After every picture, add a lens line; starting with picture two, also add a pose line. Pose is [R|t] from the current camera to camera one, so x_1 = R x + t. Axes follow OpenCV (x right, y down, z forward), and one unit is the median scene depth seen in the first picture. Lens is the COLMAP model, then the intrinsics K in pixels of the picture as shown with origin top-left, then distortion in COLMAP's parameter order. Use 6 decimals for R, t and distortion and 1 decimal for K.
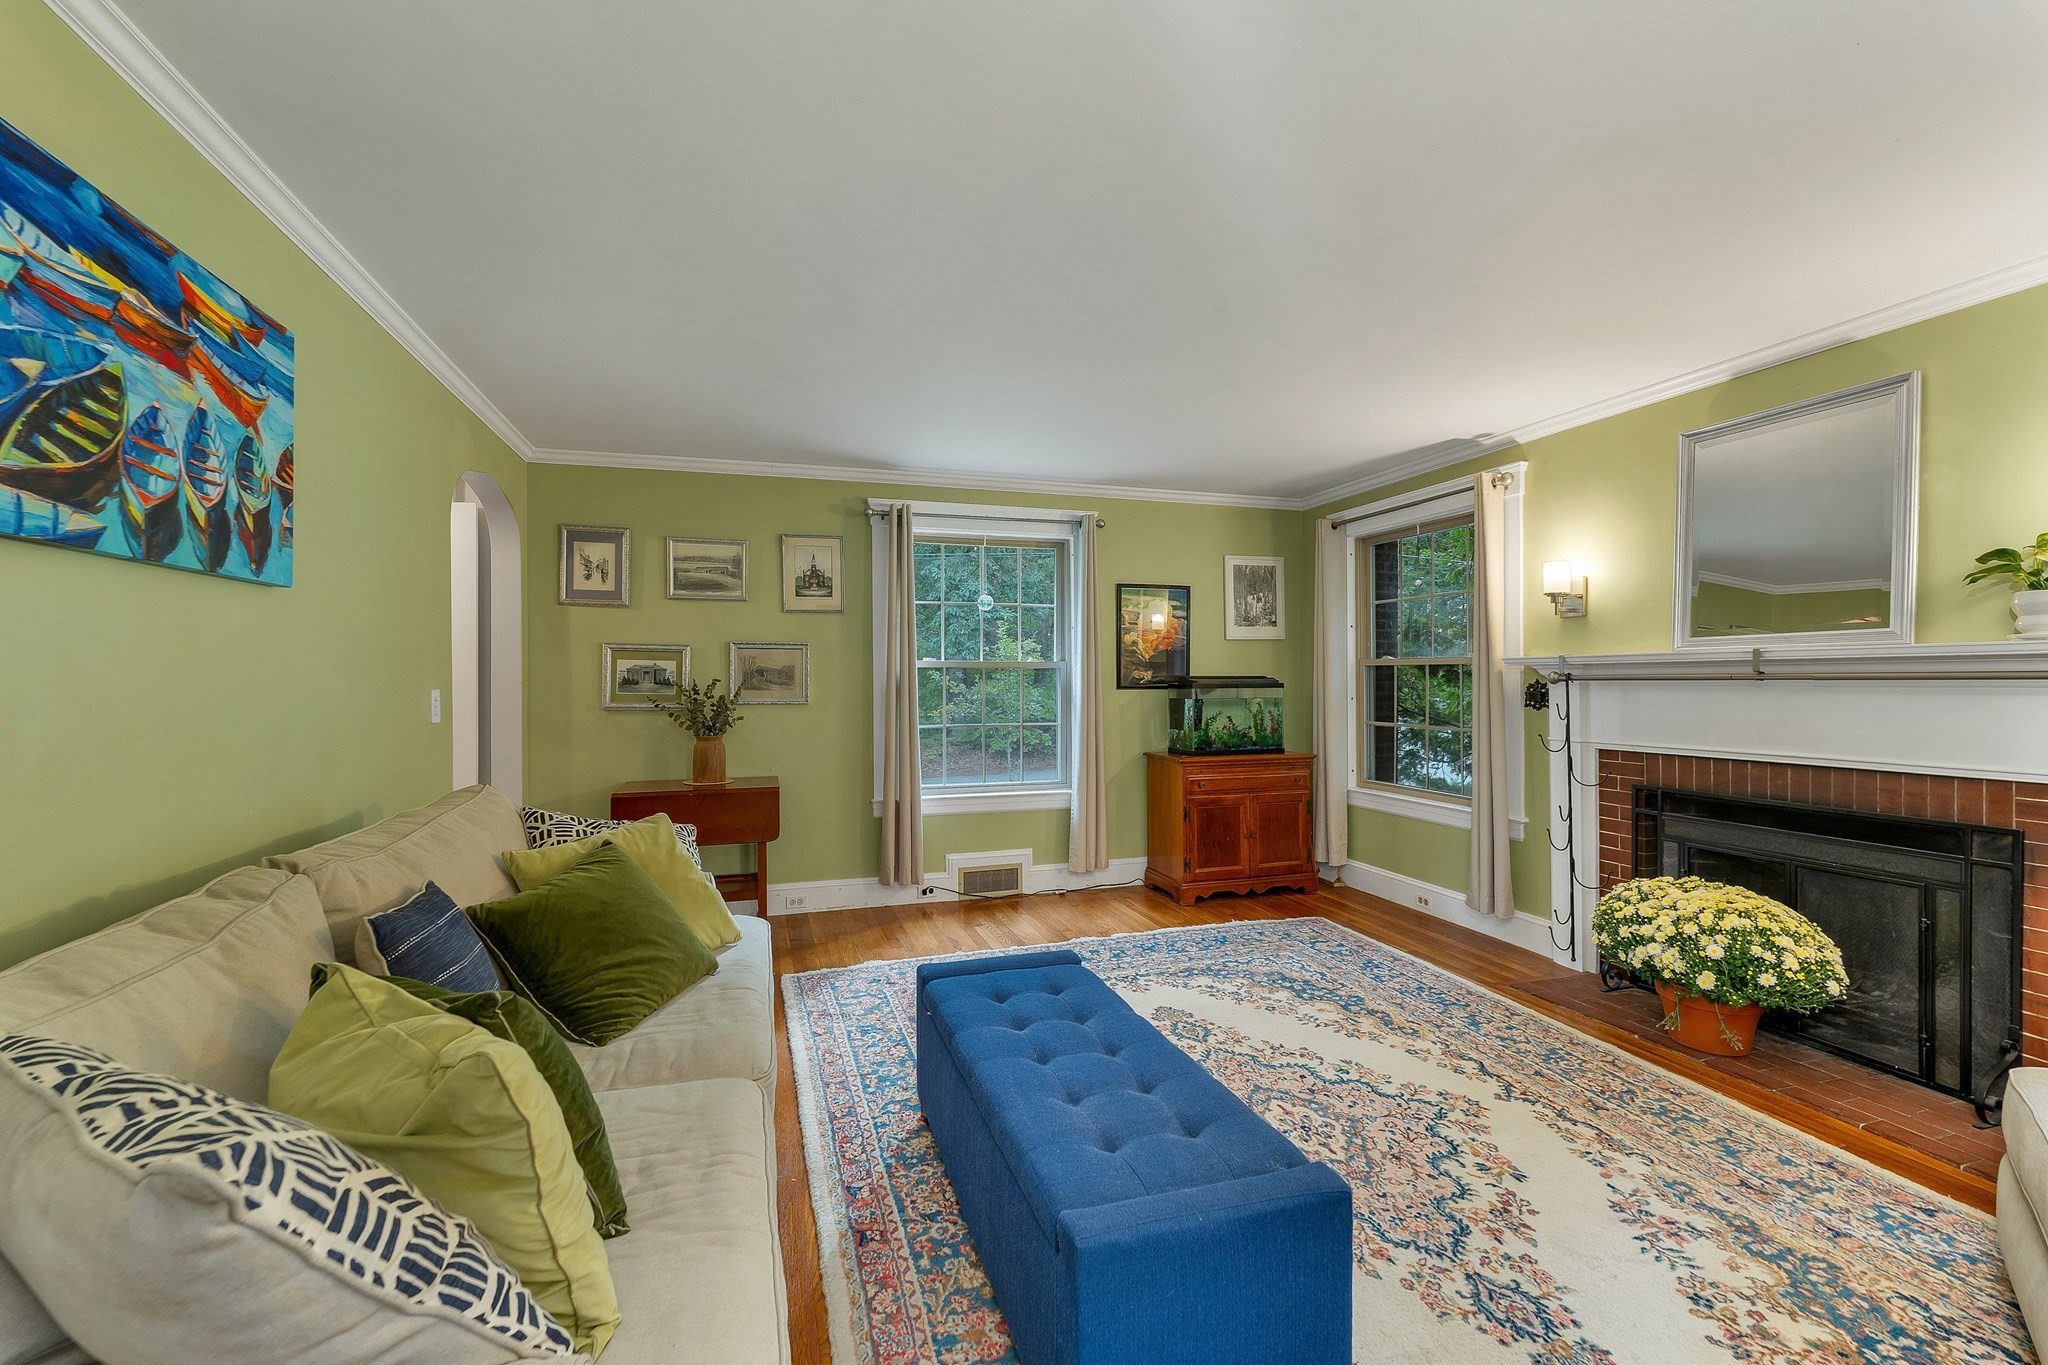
lens RADIAL K [[852.8, 0, 1011.6], [0, 852.8, 682.4], [0, 0, 1]] dist [0.001236, -0.000016]
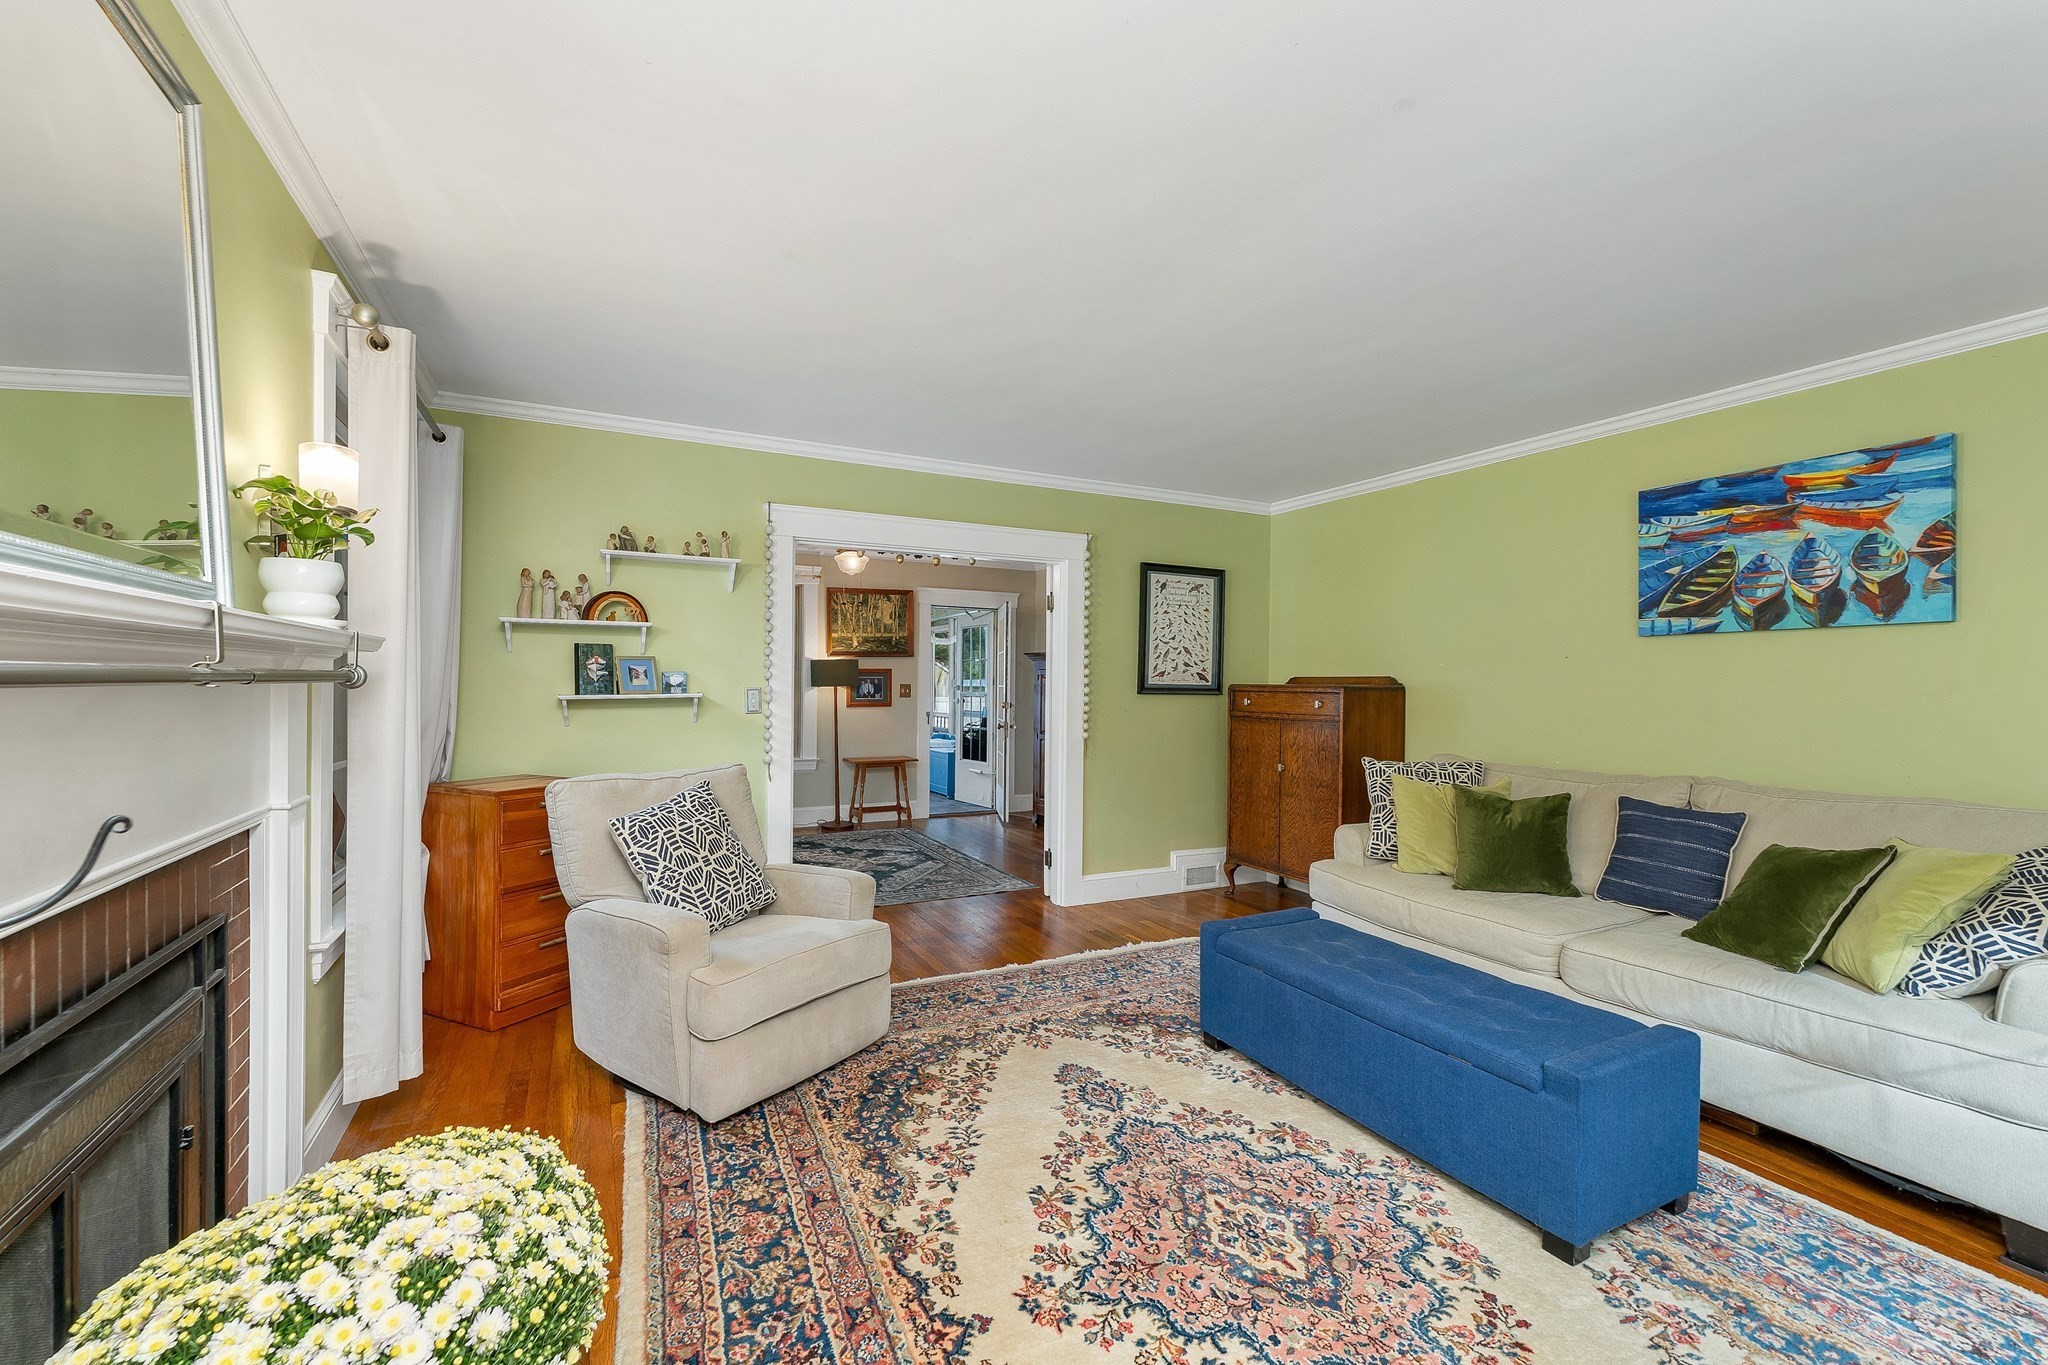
lens RADIAL K [[841.4, 0, 1020.4], [0, 841.4, 688.6], [0, 0, 1]] dist [0.000176, -0.000006]
pose [[-0.985804, -0.004536, -0.167839, 0.612493], [-0.006239, 0.999934, 0.009621, -0.006184], [0.167784, 0.010532, -0.985768, 1.529787]]
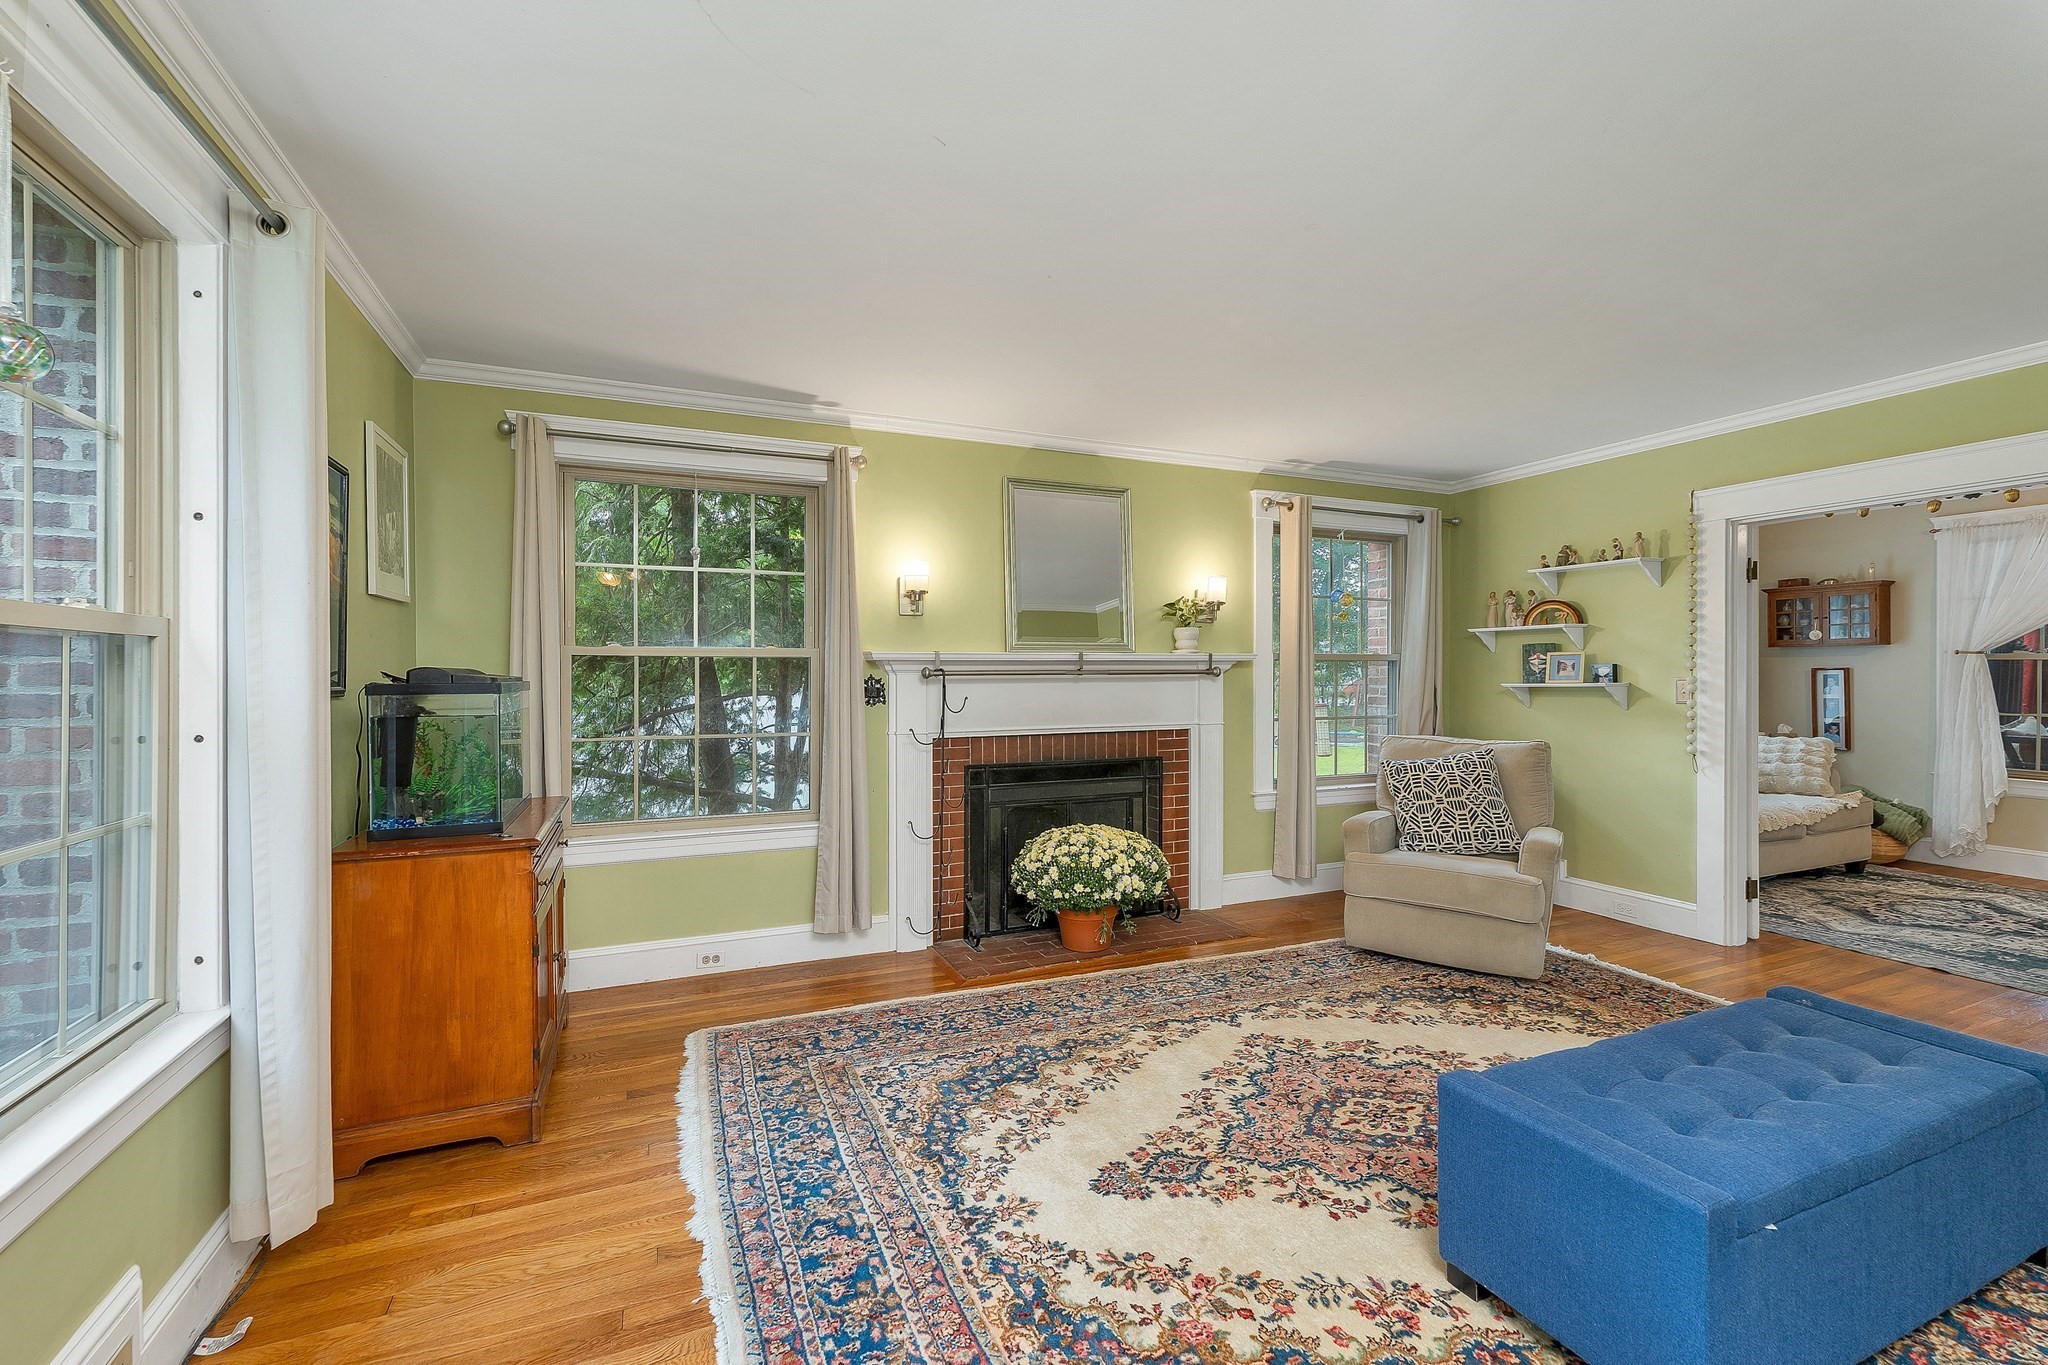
lens RADIAL K [[852.8, 0, 1011.6], [0, 852.8, 682.4], [0, 0, 1]] dist [0.001236, -0.000016]
pose [[-0.112216, -0.009127, 0.993642, -0.532438], [0.005563, 0.999936, 0.009813, -0.004512], [-0.993668, 0.006629, -0.112158, 1.347248]]
